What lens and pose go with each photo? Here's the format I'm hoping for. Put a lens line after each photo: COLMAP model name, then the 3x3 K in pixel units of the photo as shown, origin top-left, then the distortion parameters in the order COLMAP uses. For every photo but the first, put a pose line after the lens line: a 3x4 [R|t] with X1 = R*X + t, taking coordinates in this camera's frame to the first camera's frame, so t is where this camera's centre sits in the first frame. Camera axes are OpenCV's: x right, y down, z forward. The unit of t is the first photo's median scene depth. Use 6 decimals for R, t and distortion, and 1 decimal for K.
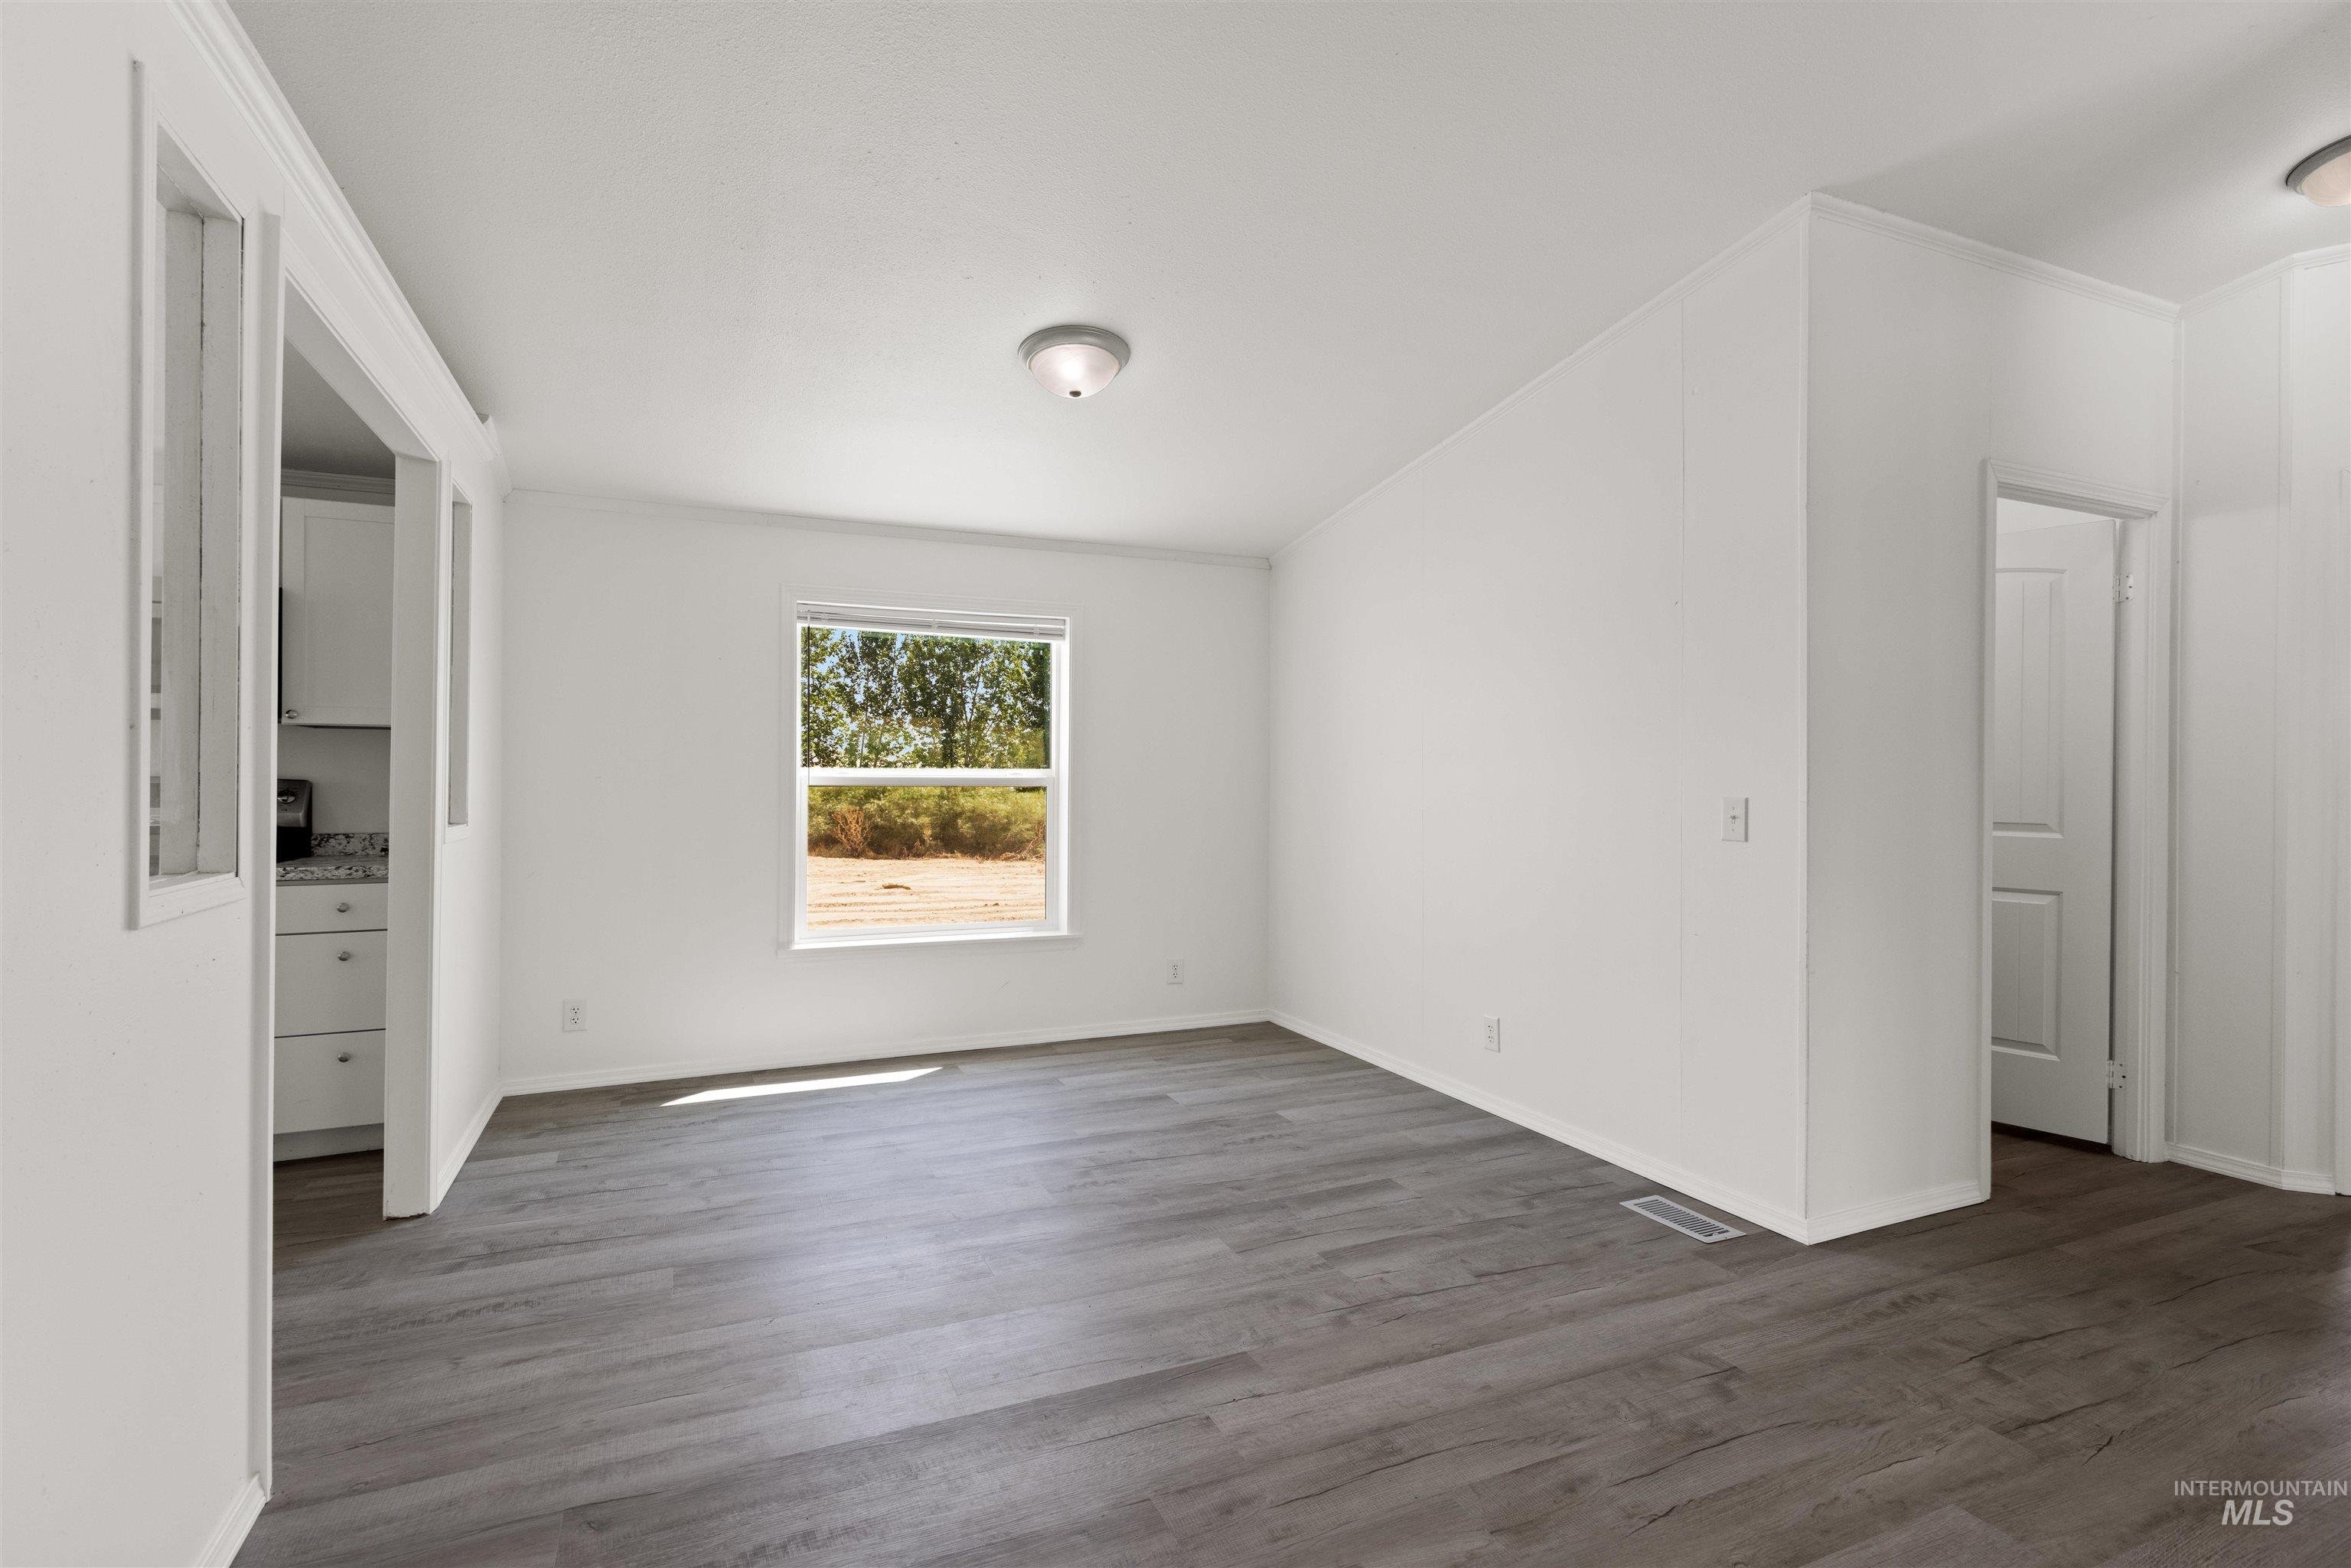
lens RADIAL K [[1063.2, 0, 1175.5], [0, 1063.2, 784.0], [0, 0, 1]] dist [-0.001096, -0.000119]
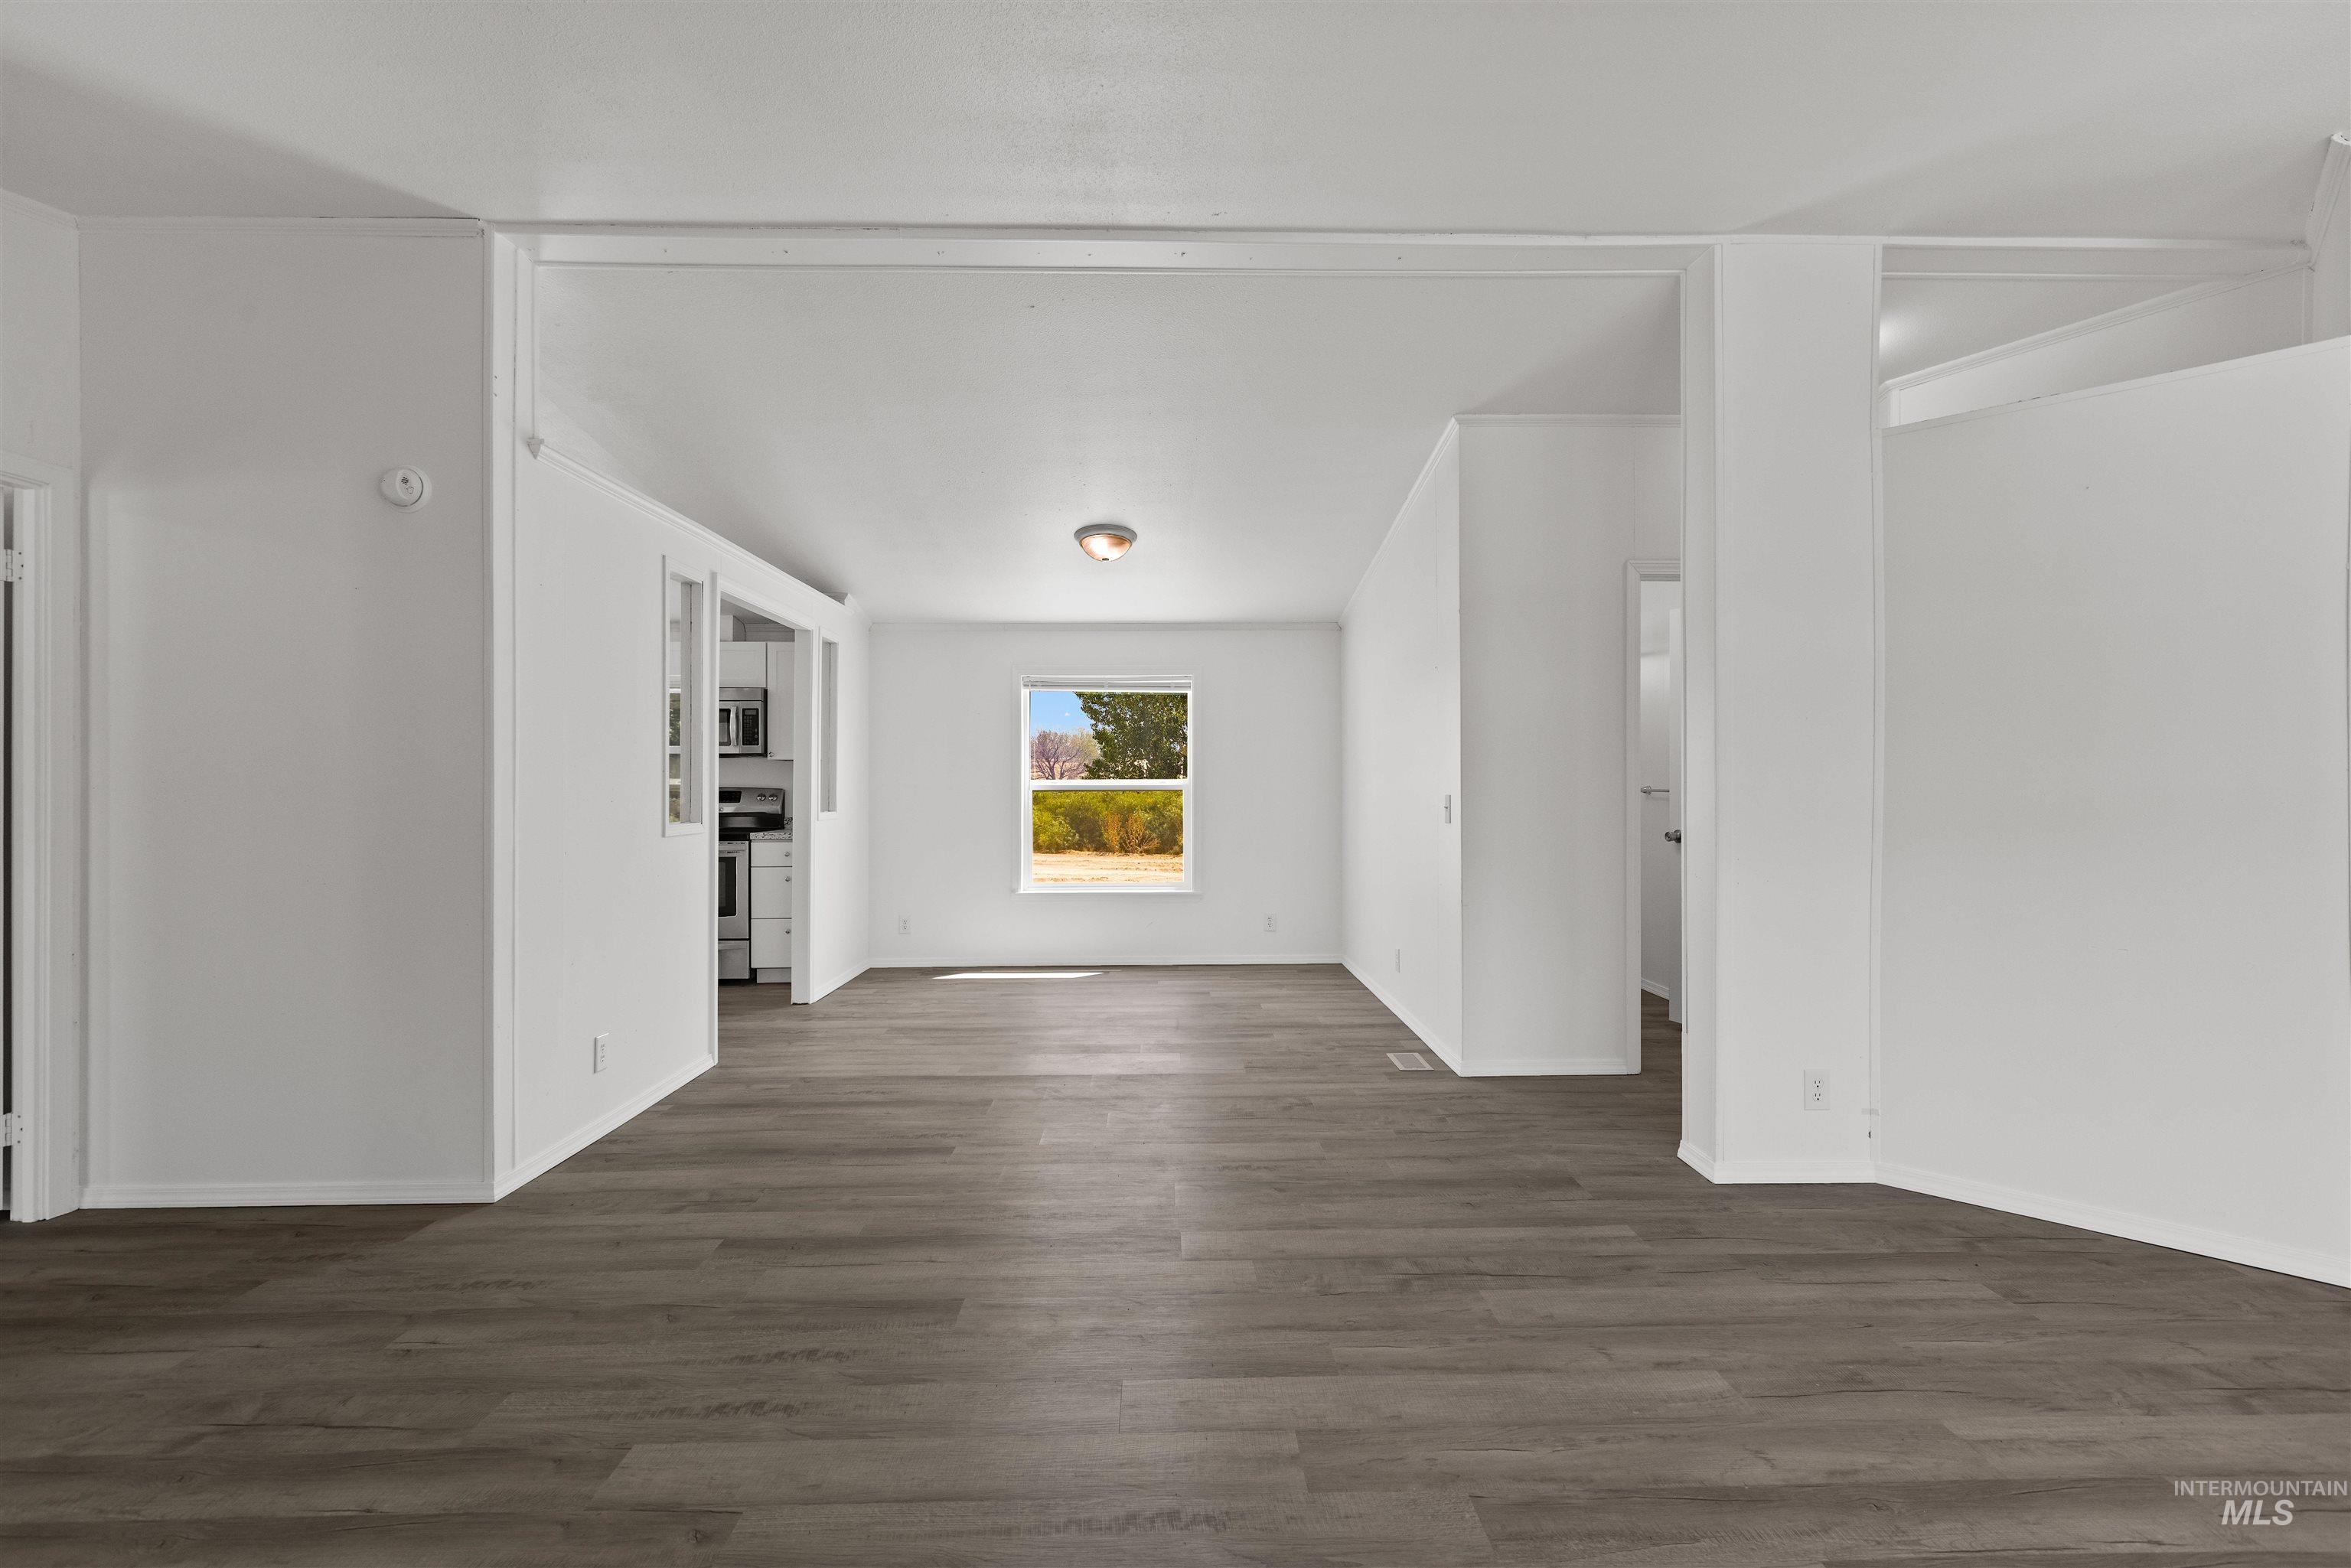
lens RADIAL K [[1063.2, 0, 1175.5], [0, 1063.2, 784.0], [0, 0, 1]] dist [-0.001096, -0.000119]
pose [[0.910179, -0.007215, -0.414151, 0.701180], [0.002836, 0.999933, -0.011187, 0.012355], [0.414205, 0.009007, 0.910139, -0.500269]]
